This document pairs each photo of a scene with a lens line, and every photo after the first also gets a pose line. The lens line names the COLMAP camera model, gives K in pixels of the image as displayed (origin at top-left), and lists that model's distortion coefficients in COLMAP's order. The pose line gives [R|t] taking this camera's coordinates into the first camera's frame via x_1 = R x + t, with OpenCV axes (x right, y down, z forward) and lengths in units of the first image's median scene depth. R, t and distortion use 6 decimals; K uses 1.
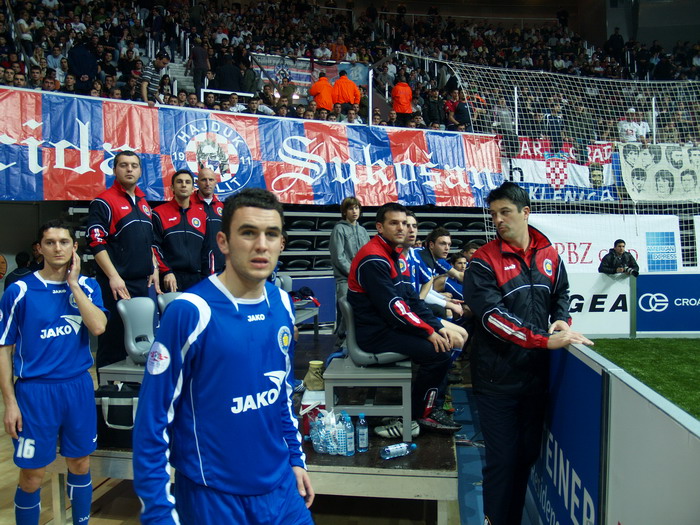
lens RADIAL K [[560.4, 0, 320.7], [0, 560.4, 257.8], [0, 0, 1]] dist [-0.112747, 0.064843]
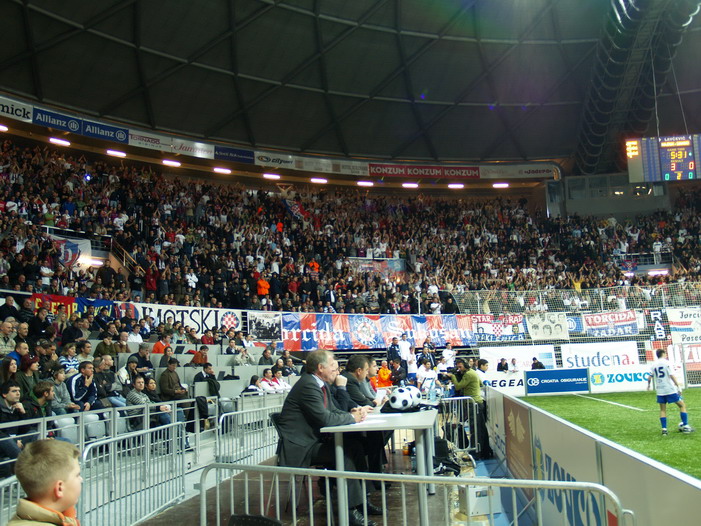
lens RADIAL K [[653.9, 0, 350.4], [0, 653.9, 257.6], [0, 0, 1]] dist [-0.097205, 0.000000]
pose [[0.998073, -0.012625, 0.060748, -0.437334], [0.023362, 0.983493, -0.179432, 0.034728], [-0.057480, 0.180506, 0.981893, -2.112361]]
